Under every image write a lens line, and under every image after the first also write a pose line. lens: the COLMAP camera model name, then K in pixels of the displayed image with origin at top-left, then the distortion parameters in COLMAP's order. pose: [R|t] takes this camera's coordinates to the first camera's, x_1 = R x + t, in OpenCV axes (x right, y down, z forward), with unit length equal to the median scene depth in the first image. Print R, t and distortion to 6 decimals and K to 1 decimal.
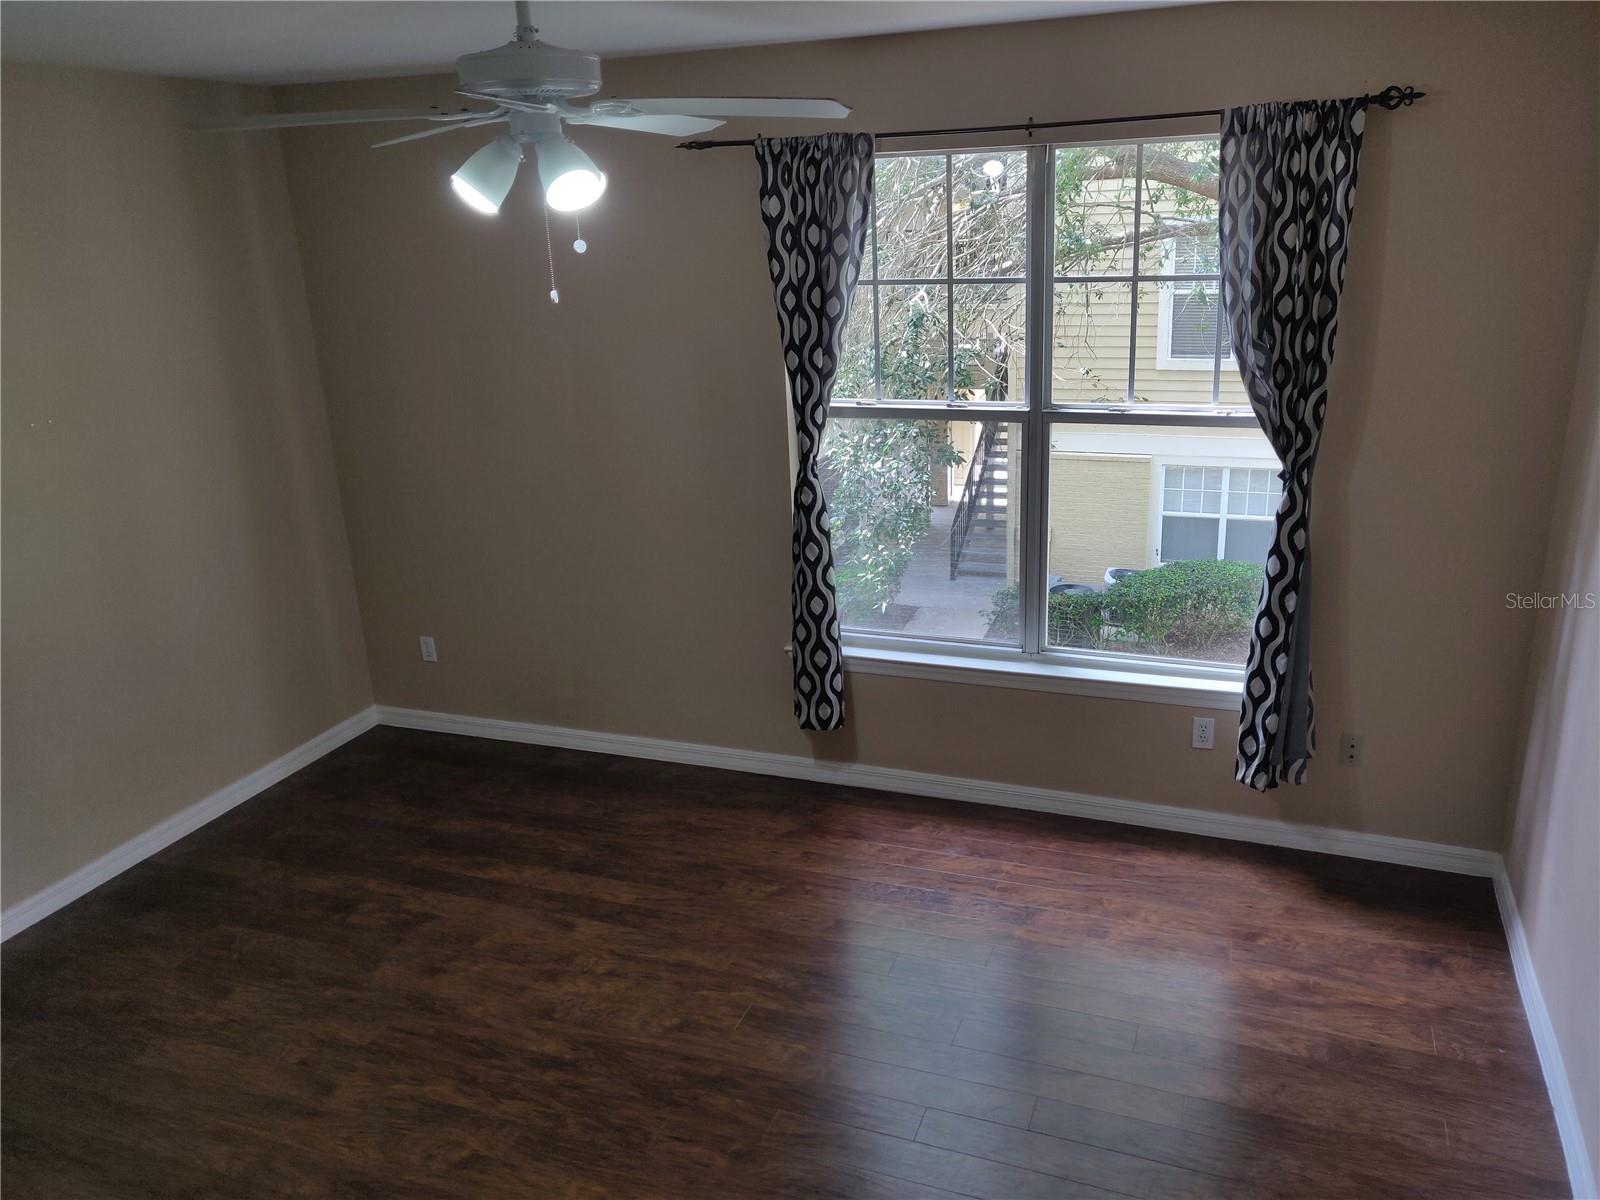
lens RADIAL K [[1228.7, 0, 805.1], [0, 1228.7, 602.4], [0, 0, 1]] dist [0.003215, 0.037410]
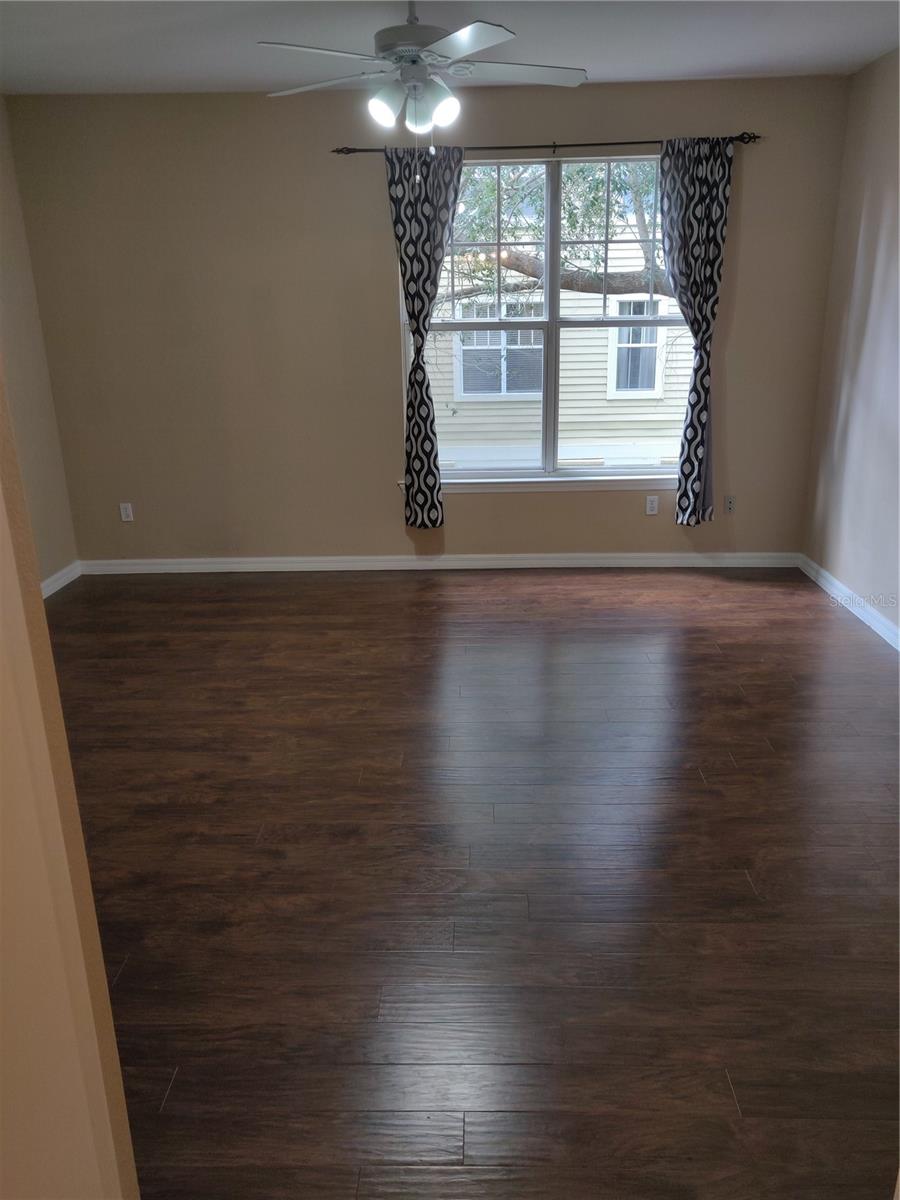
lens RADIAL K [[921.5, 0, 455.5], [0, 921.5, 597.8], [0, 0, 1]] dist [0.003215, 0.037410]
pose [[0.943156, -0.078489, 0.322951, -0.405698], [0.085222, 0.996339, -0.006736, 0.237366], [-0.321240, 0.033876, 0.946392, -0.169523]]
